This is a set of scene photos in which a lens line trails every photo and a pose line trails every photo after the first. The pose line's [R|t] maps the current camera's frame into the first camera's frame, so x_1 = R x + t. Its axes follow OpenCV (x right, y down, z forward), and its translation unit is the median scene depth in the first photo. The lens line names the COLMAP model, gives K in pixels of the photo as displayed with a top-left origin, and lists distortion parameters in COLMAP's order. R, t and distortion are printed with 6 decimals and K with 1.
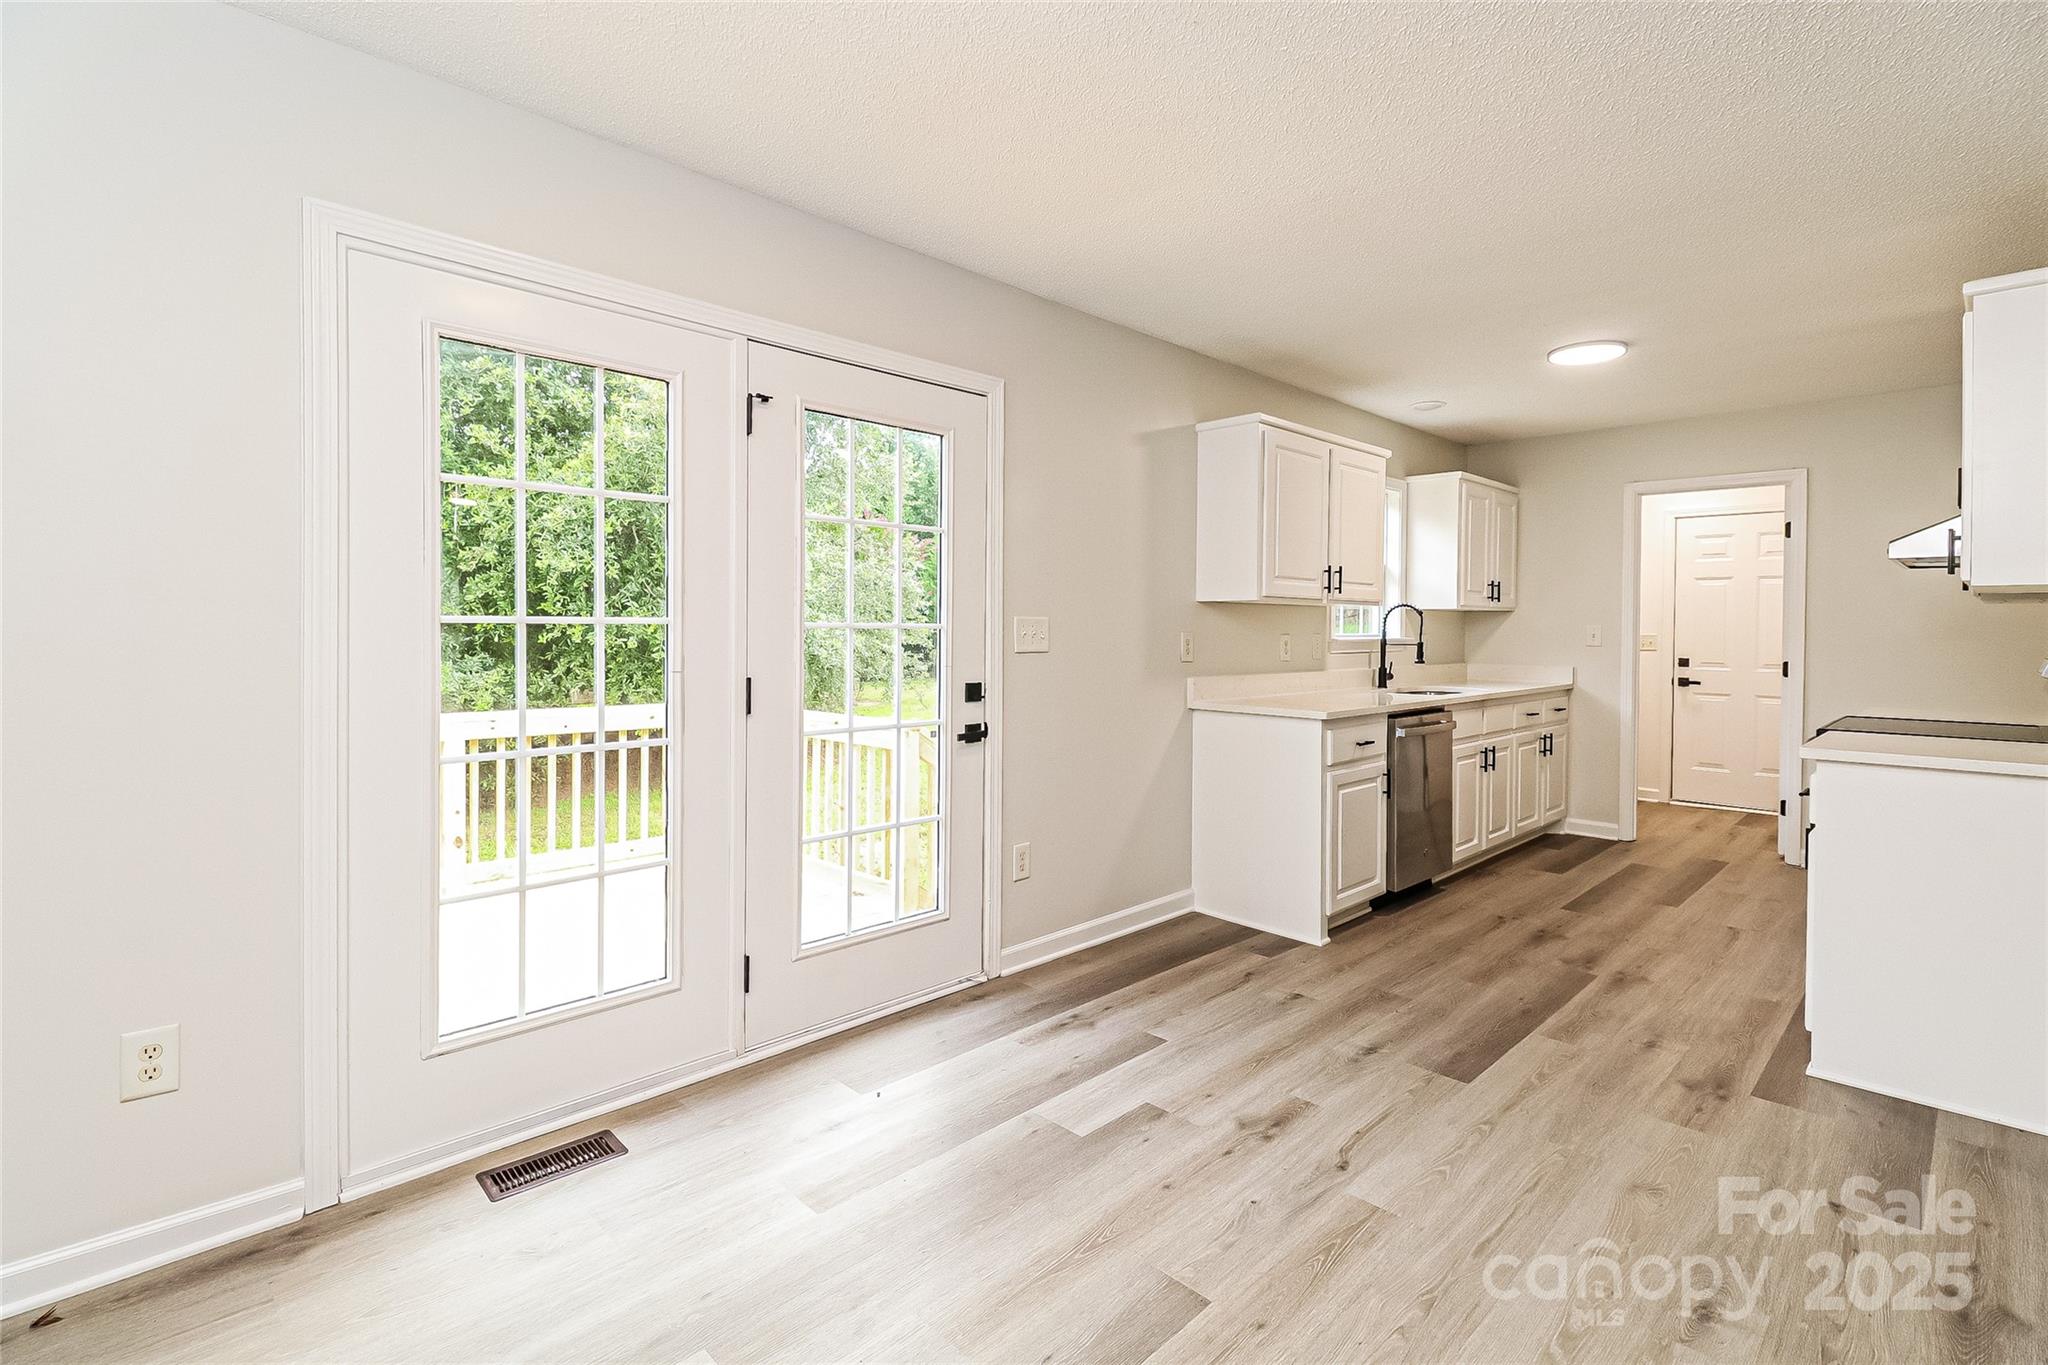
lens RADIAL K [[945.1, 0, 1007.9], [0, 945.1, 635.8], [0, 0, 1]] dist [-0.008363, -0.000591]
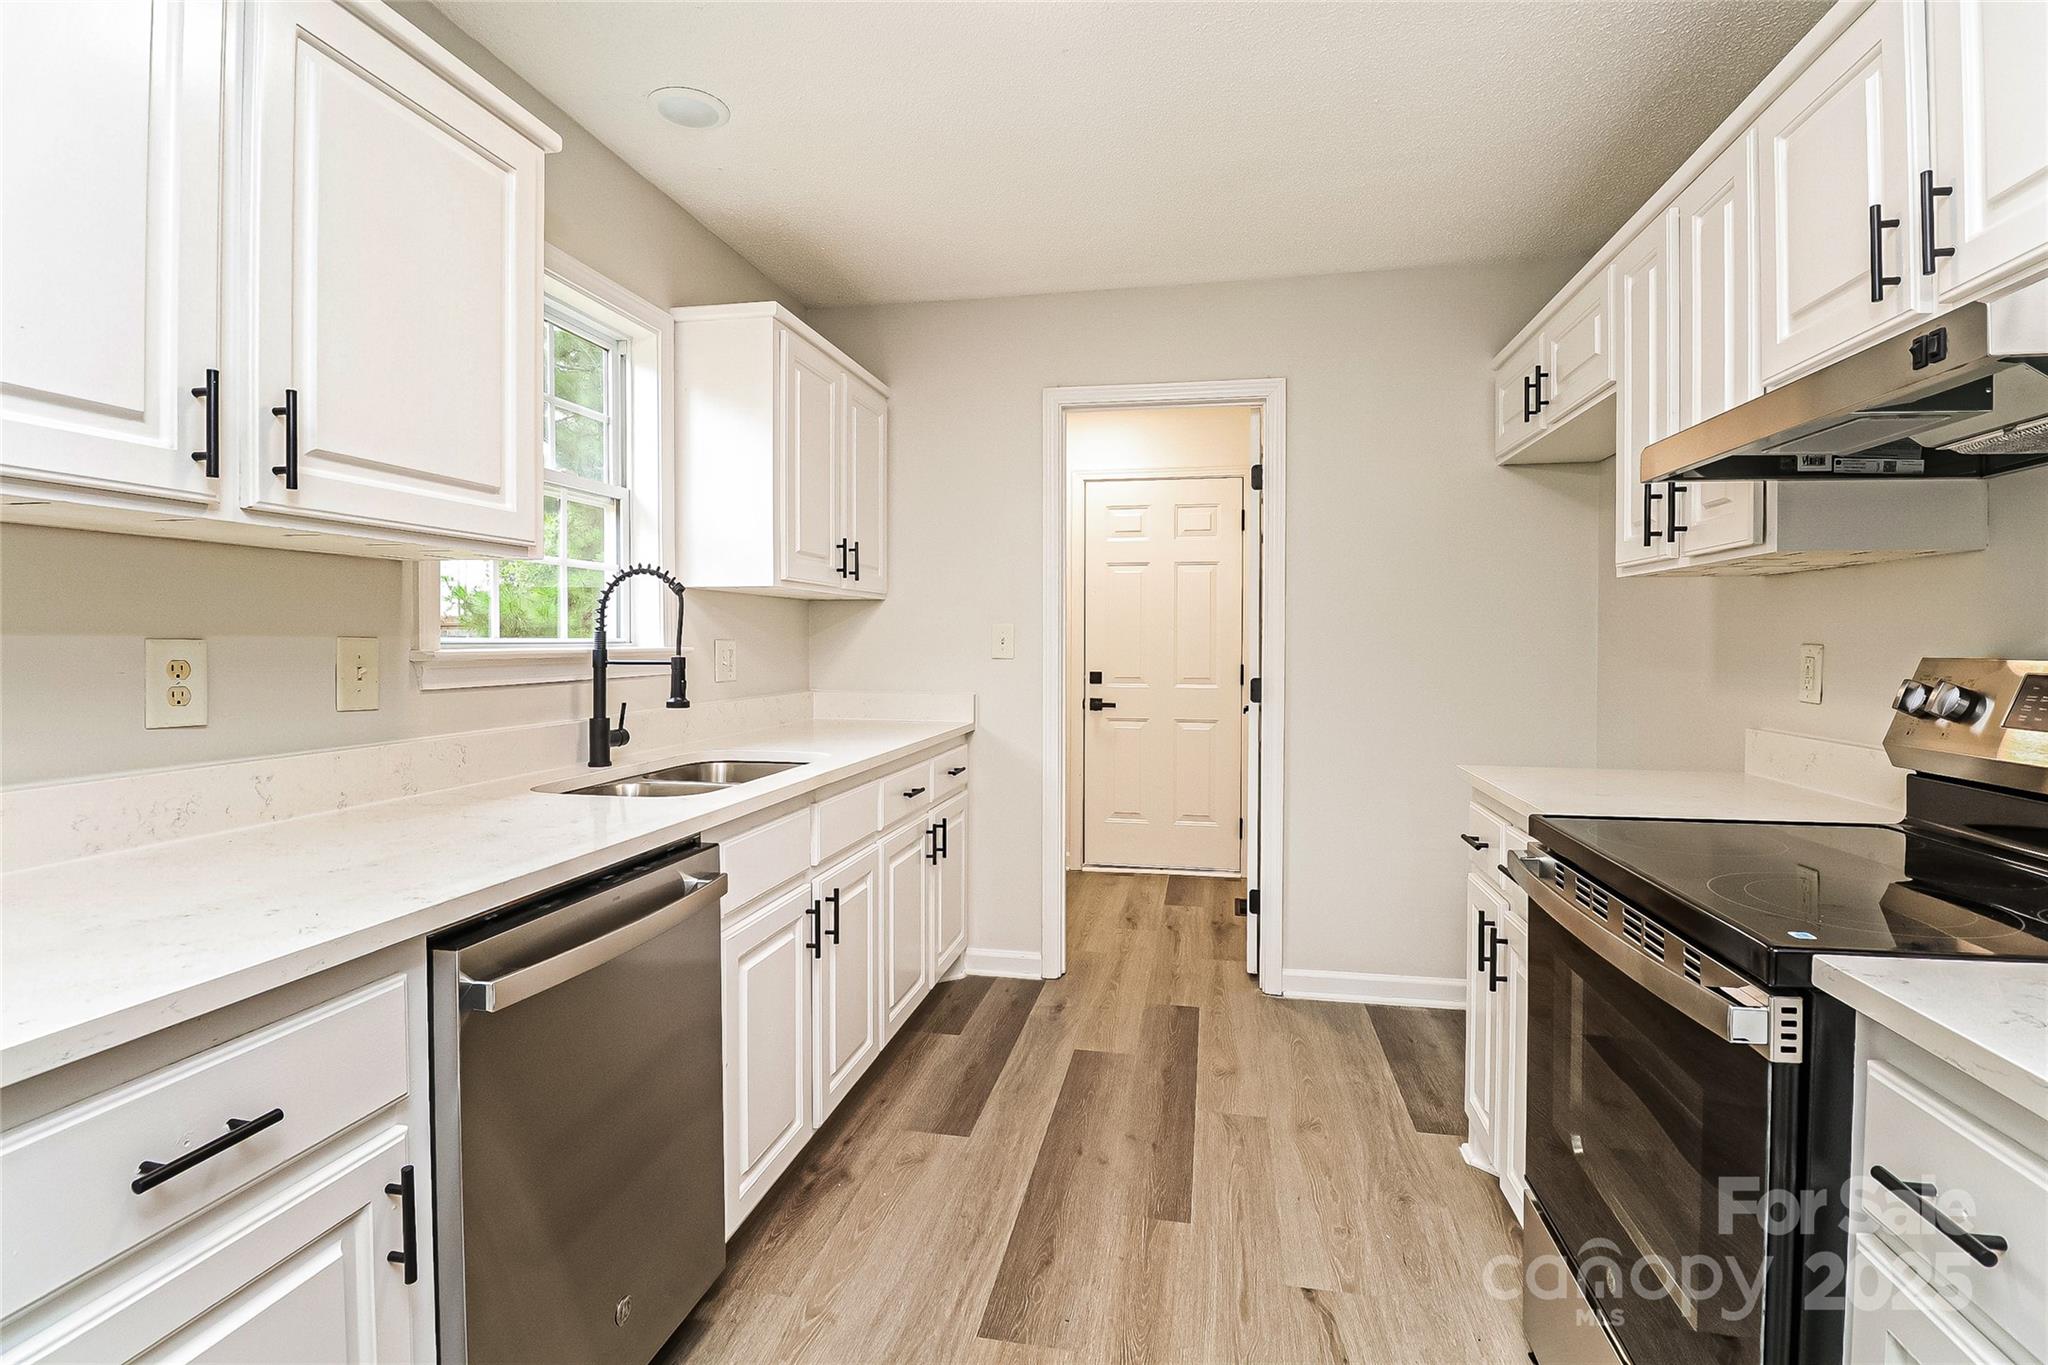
lens RADIAL K [[1002.7, 0, 1016.0], [0, 1002.7, 648.7], [0, 0, 1]] dist [-0.001876, -0.000180]
pose [[0.822396, -0.010308, 0.568823, 0.318193], [0.010378, 0.999941, 0.003116, 0.003353], [-0.568821, 0.003341, 0.822454, 0.563419]]
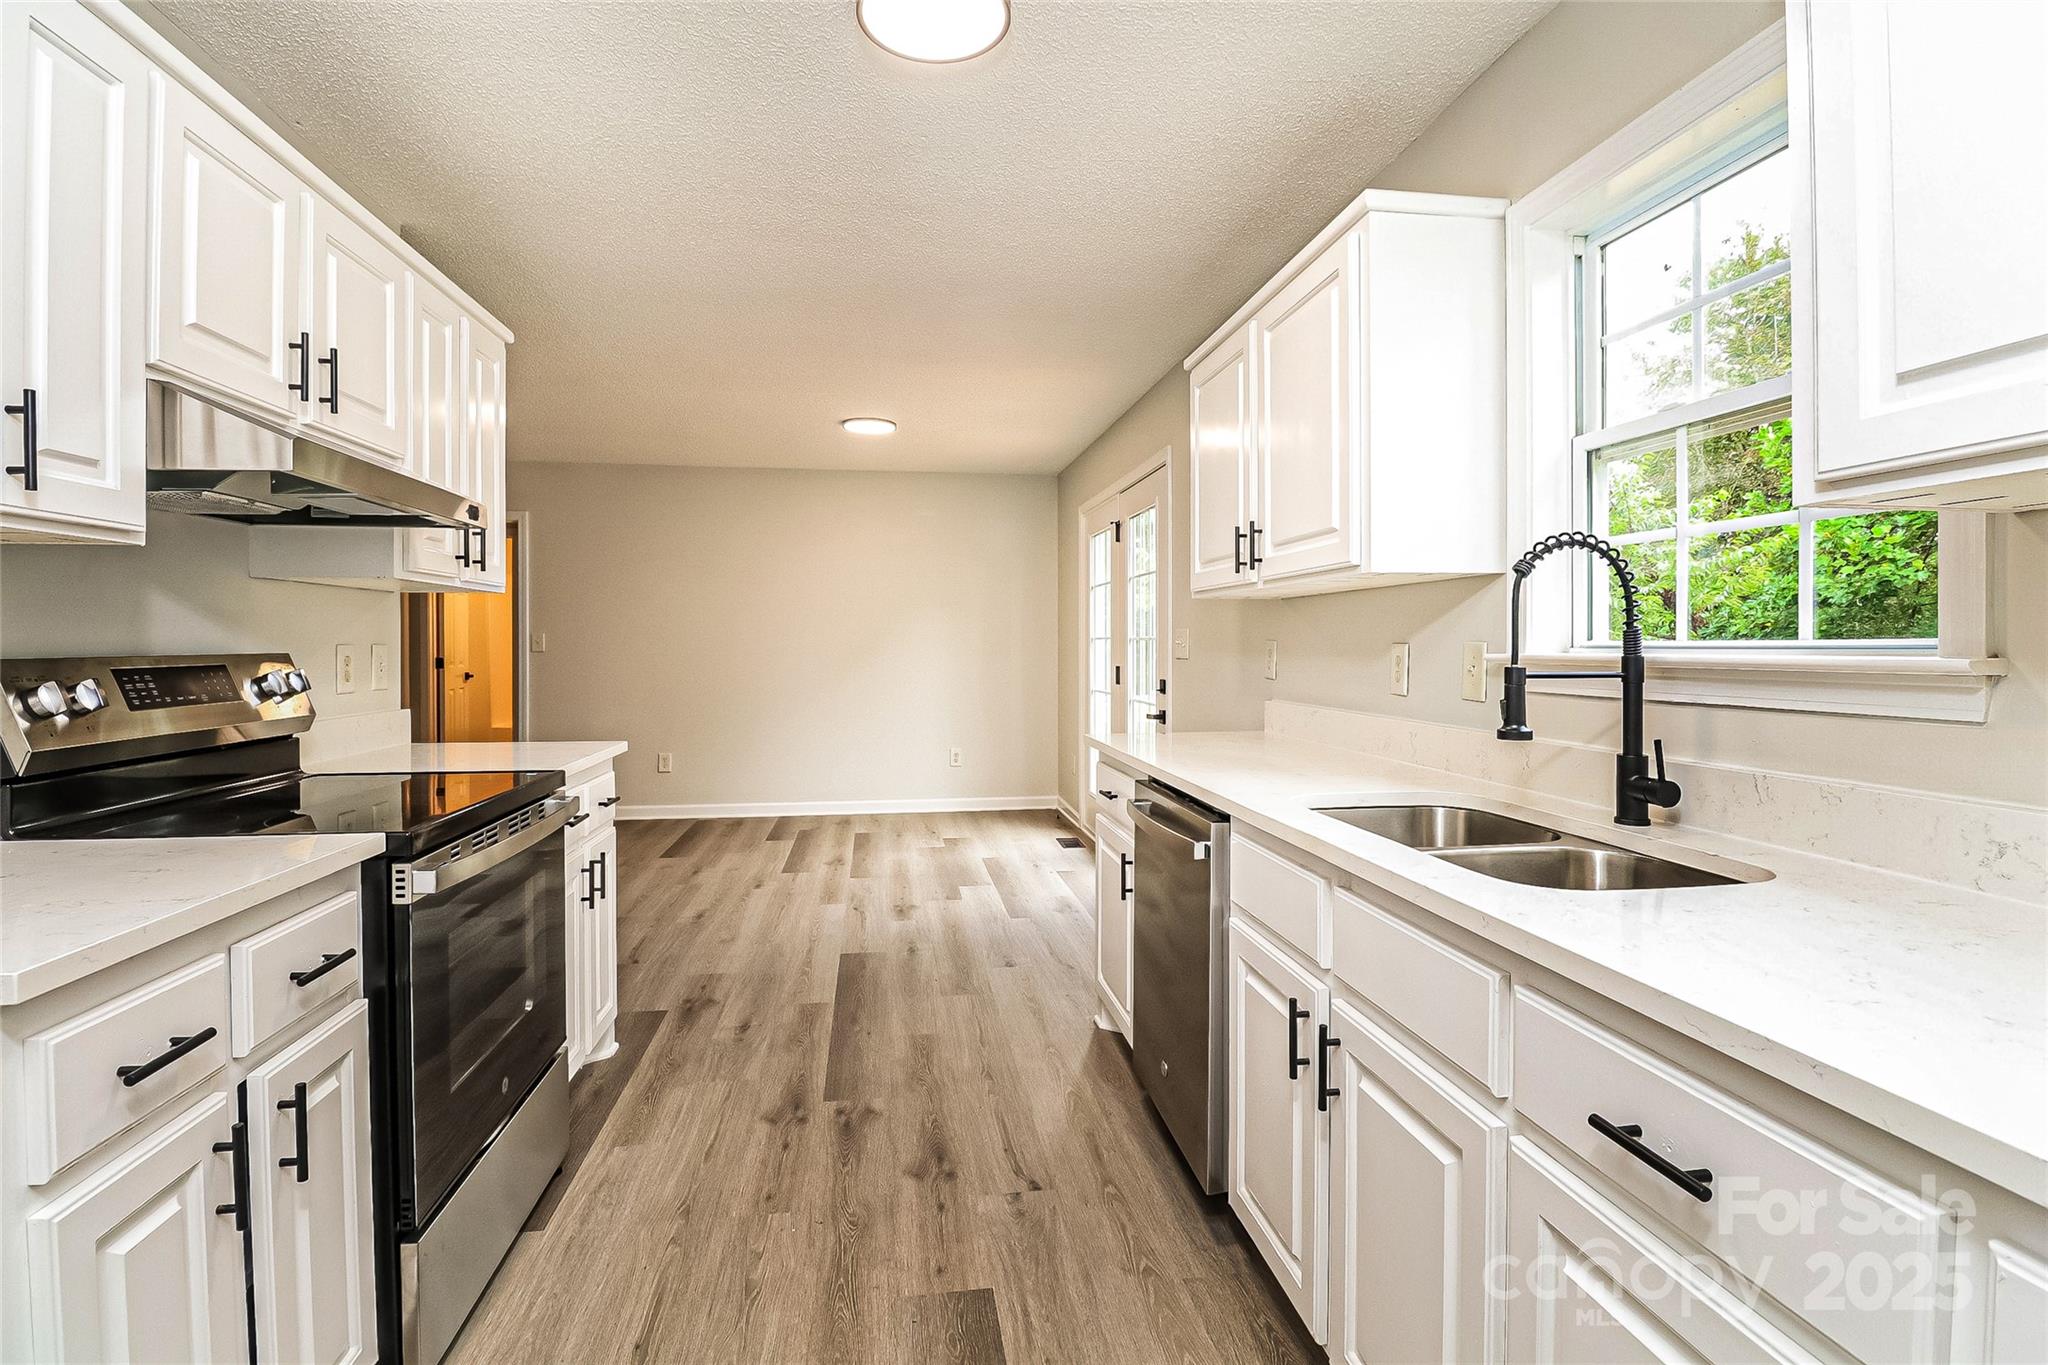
lens RADIAL K [[1002.7, 0, 1016.0], [0, 1002.7, 648.7], [0, 0, 1]] dist [-0.001876, -0.000180]
pose [[-0.587819, -0.003251, -0.808986, 0.821299], [-0.012689, 0.999906, 0.005202, 0.001285], [0.808893, 0.013323, -0.587805, 1.103935]]
